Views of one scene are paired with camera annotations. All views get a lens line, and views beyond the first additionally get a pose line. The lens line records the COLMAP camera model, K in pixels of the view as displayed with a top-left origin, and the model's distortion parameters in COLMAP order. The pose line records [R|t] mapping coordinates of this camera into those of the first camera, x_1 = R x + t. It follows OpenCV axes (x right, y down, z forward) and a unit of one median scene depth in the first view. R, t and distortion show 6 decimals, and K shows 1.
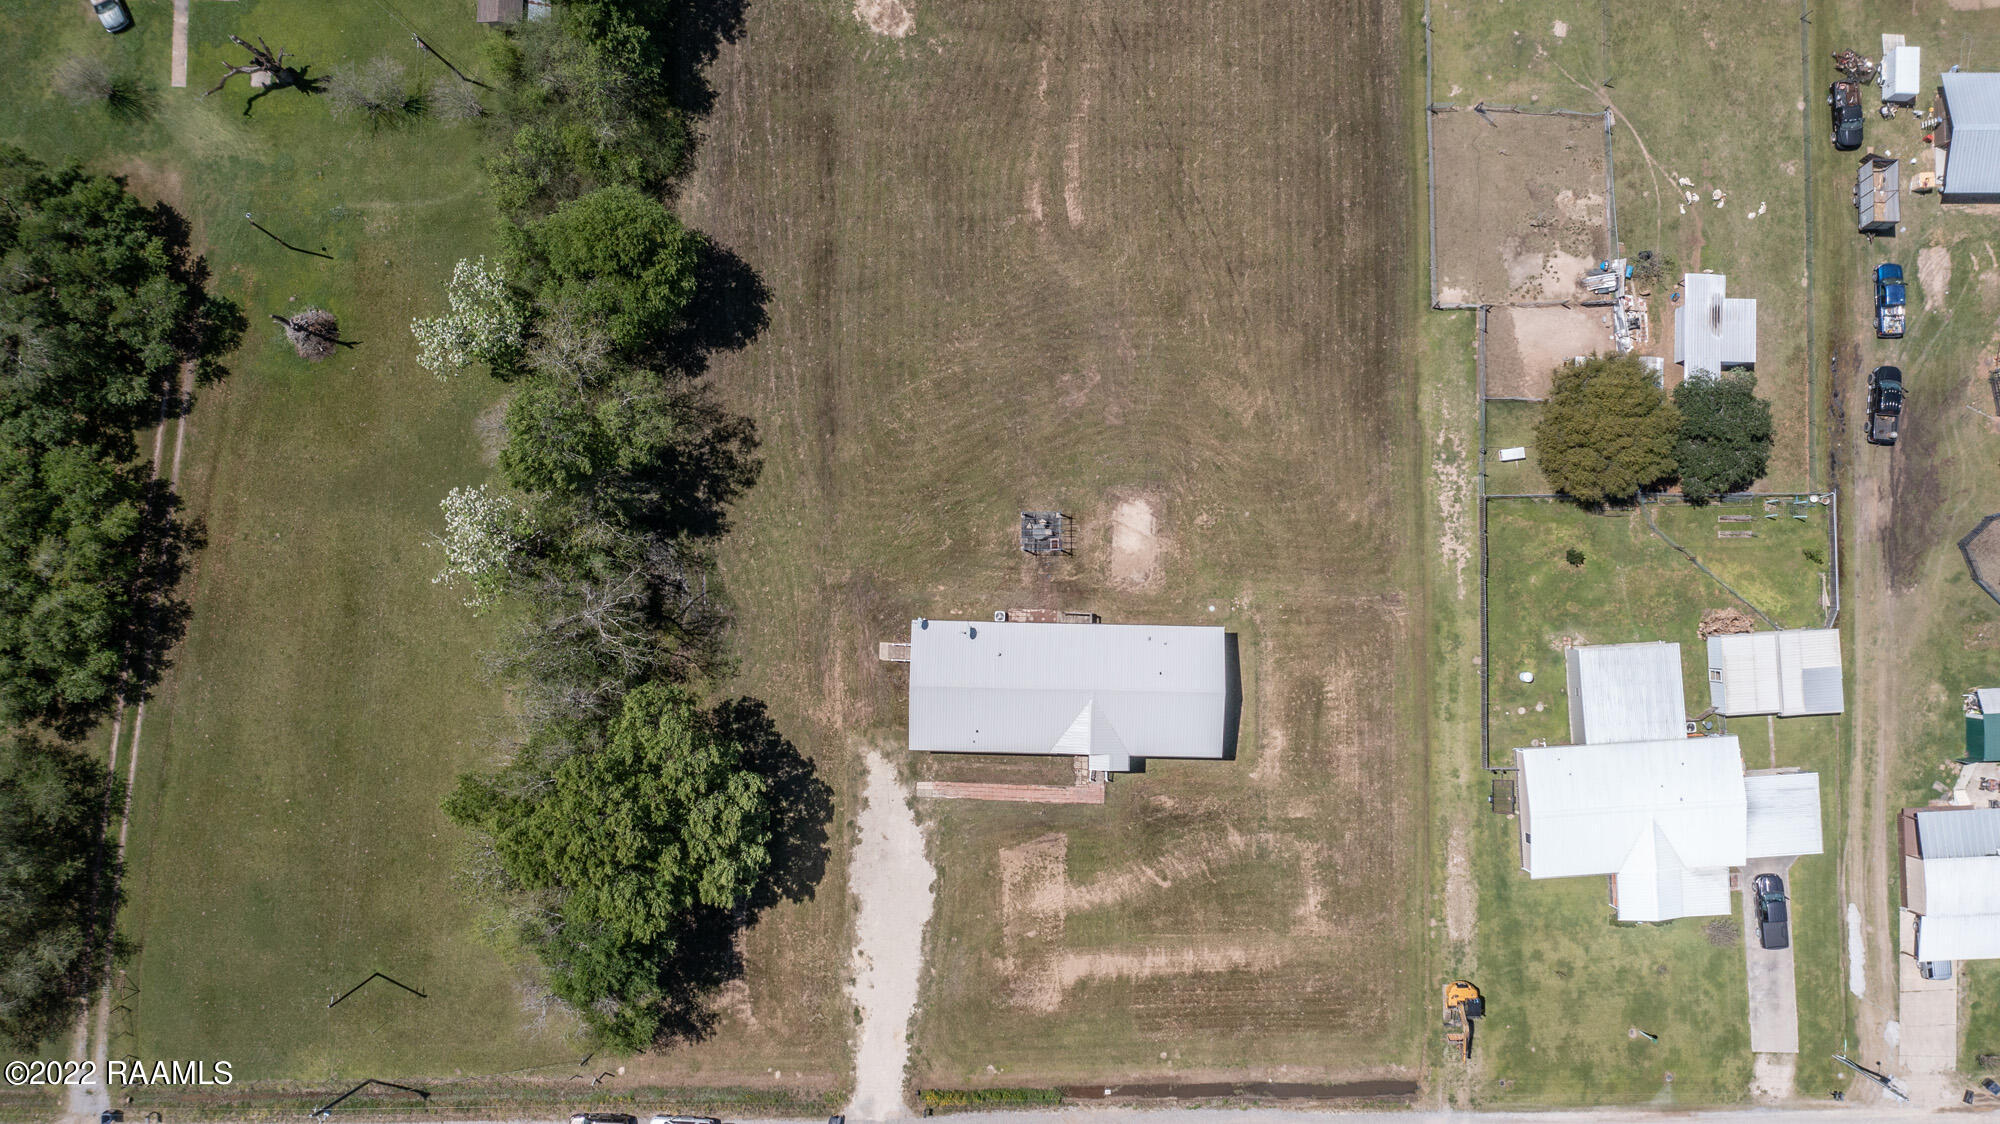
lens RADIAL K [[1589.2, 0, 989.3], [0, 1589.2, 521.2], [0, 0, 1]] dist [-0.019888, 0.016065]
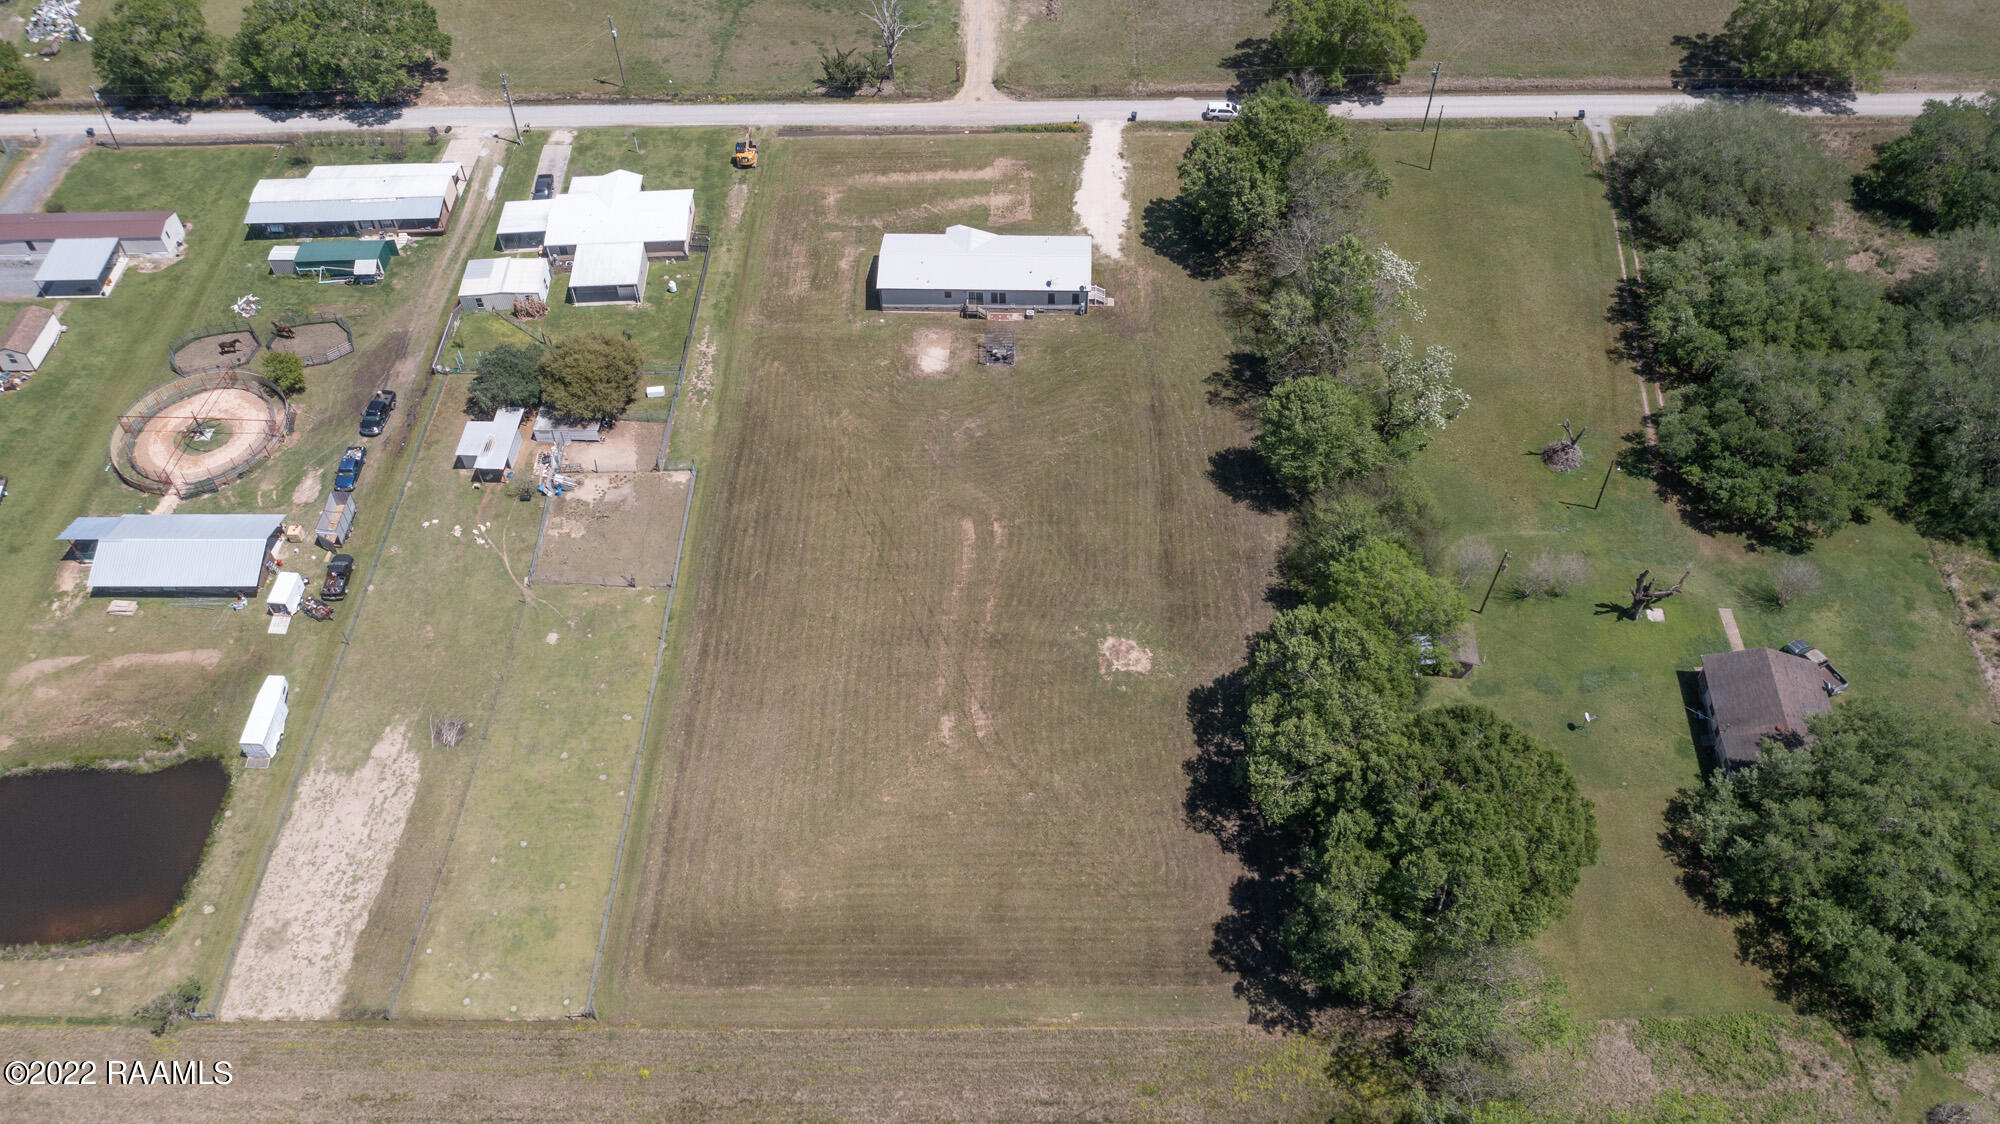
lens RADIAL K [[1589.2, 0, 989.3], [0, 1589.2, 521.2], [0, 0, 1]] dist [-0.019888, 0.016065]
pose [[-0.999308, -0.002351, 0.037115, -0.009958], [0.027165, -0.727733, 0.685323, -1.053638], [0.025398, 0.685857, 0.727293, 0.085857]]
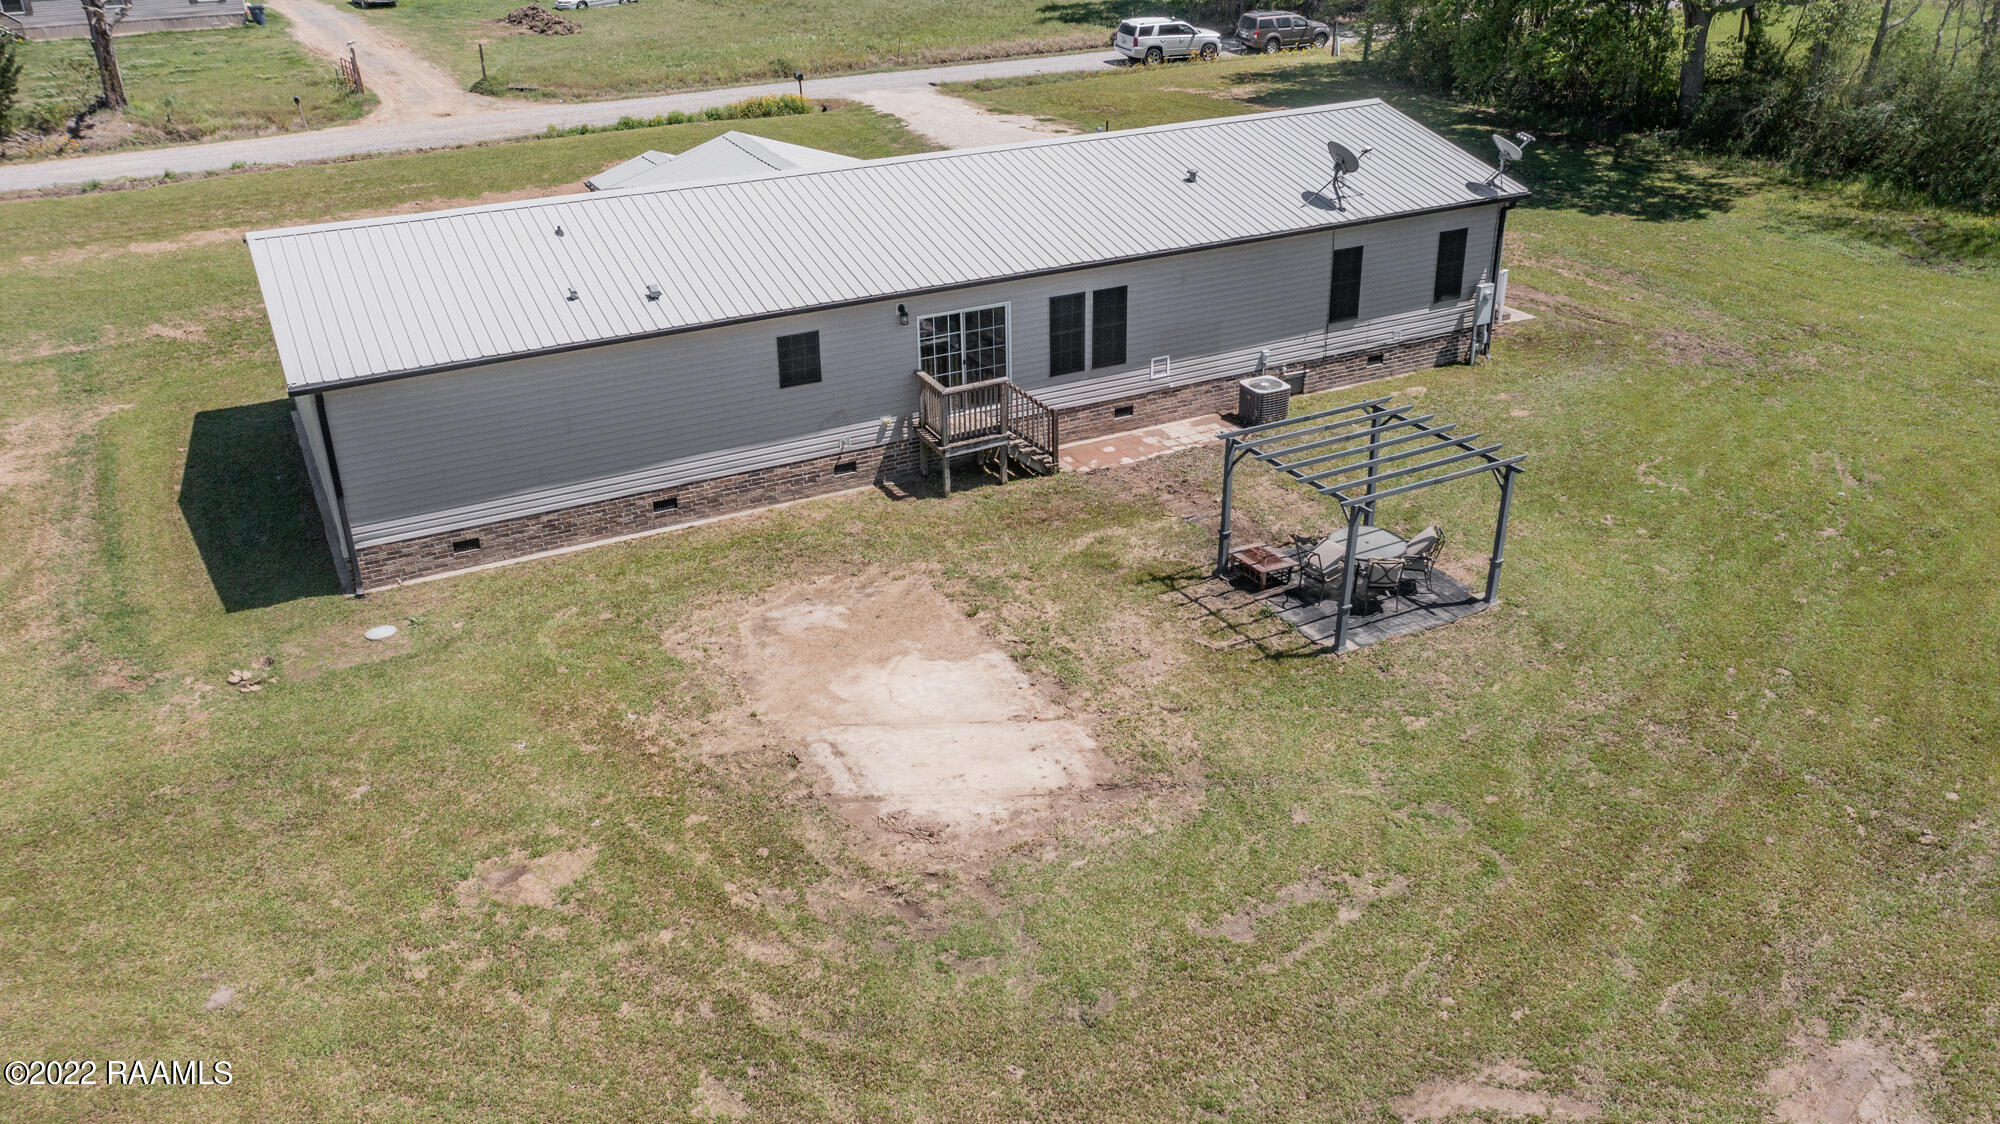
lens RADIAL K [[1589.2, 0, 989.3], [0, 1589.2, 521.2], [0, 0, 1]] dist [-0.019888, 0.016065]
pose [[-0.882191, 0.212330, -0.420304, 0.152800], [-0.470332, -0.353801, 0.808463, -0.127553], [0.022957, 0.910901, 0.411986, 0.910963]]
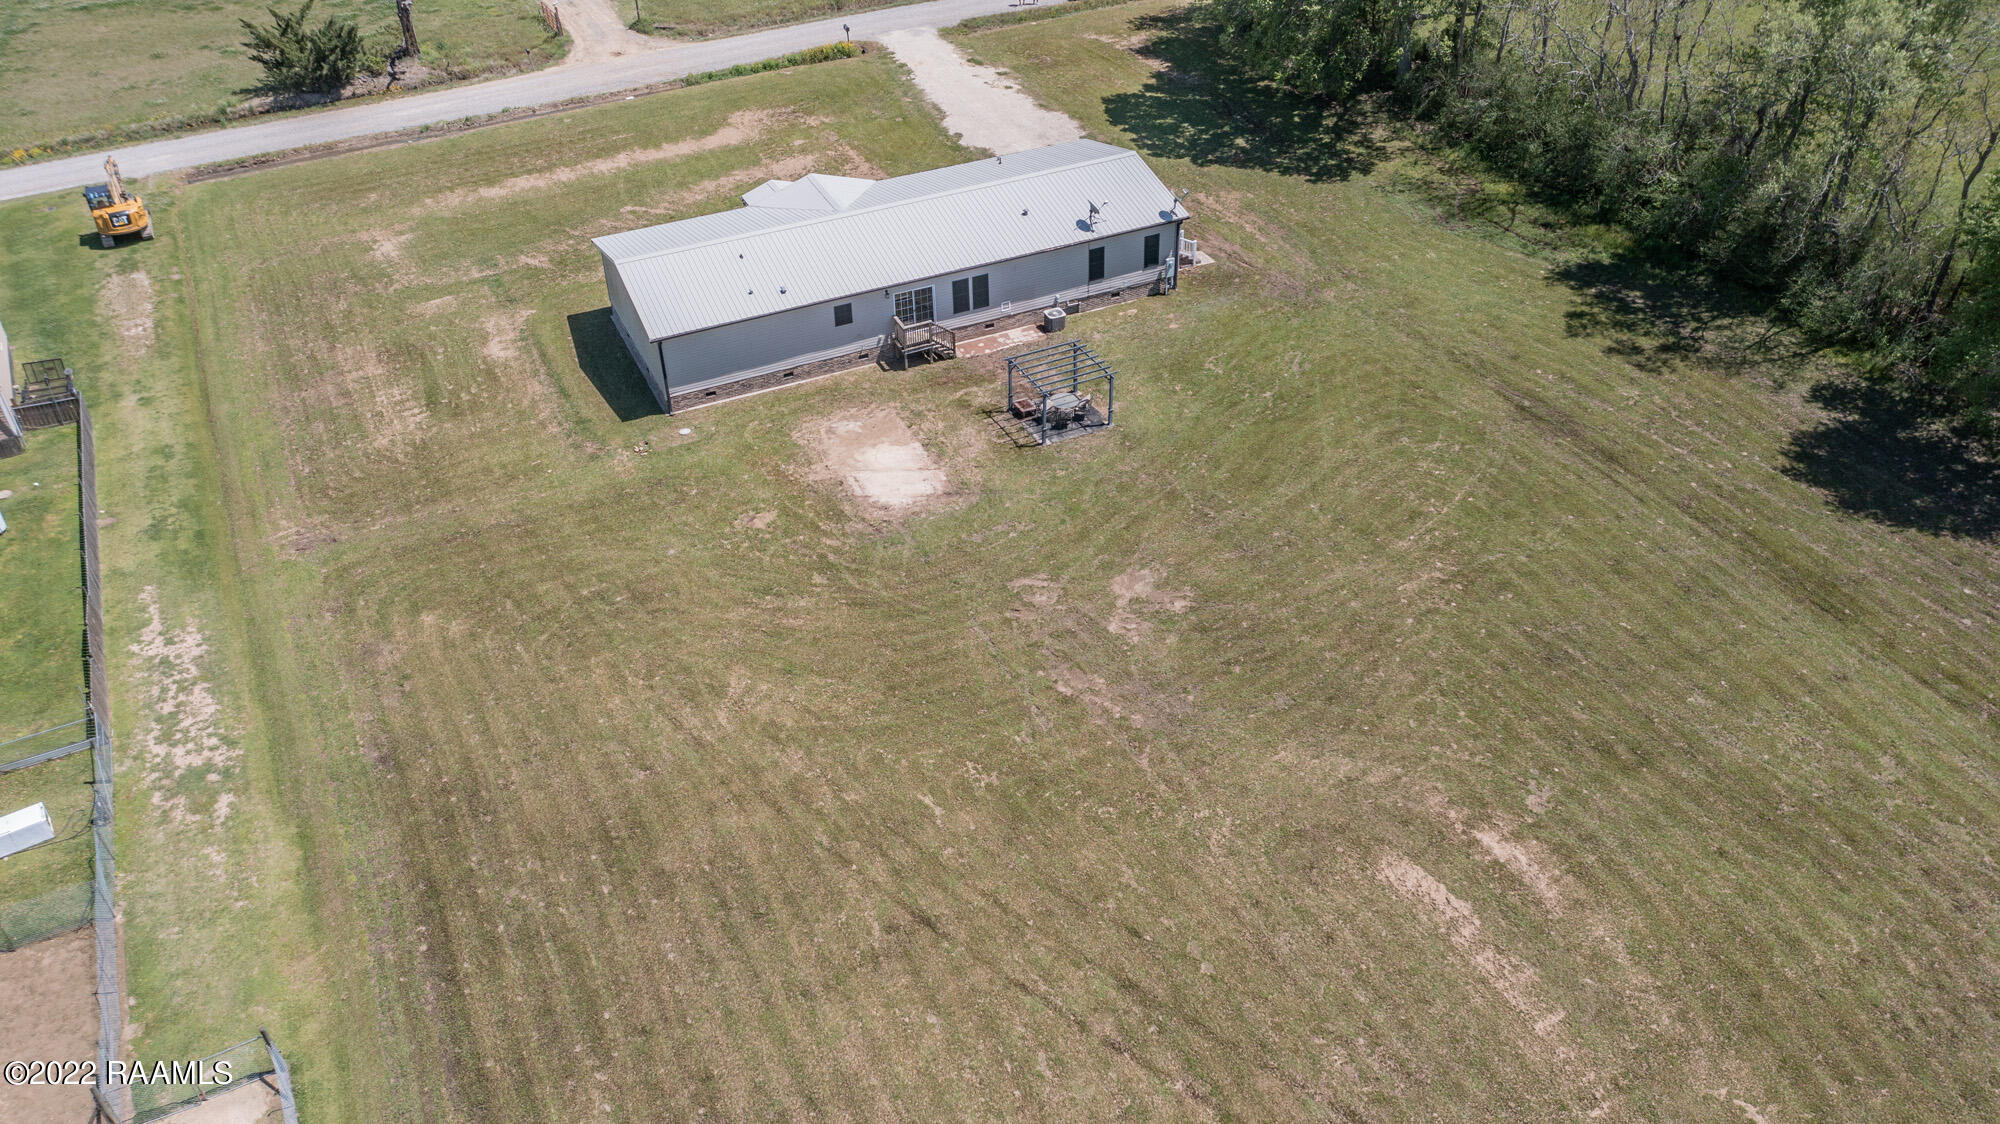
lens RADIAL K [[1589.2, 0, 989.3], [0, 1589.2, 521.2], [0, 0, 1]] dist [-0.019888, 0.016065]
pose [[-0.899502, 0.274262, -0.340111, 0.231360], [-0.435788, -0.507274, 0.743480, -0.371294], [0.031379, 0.816978, 0.575814, 0.738601]]
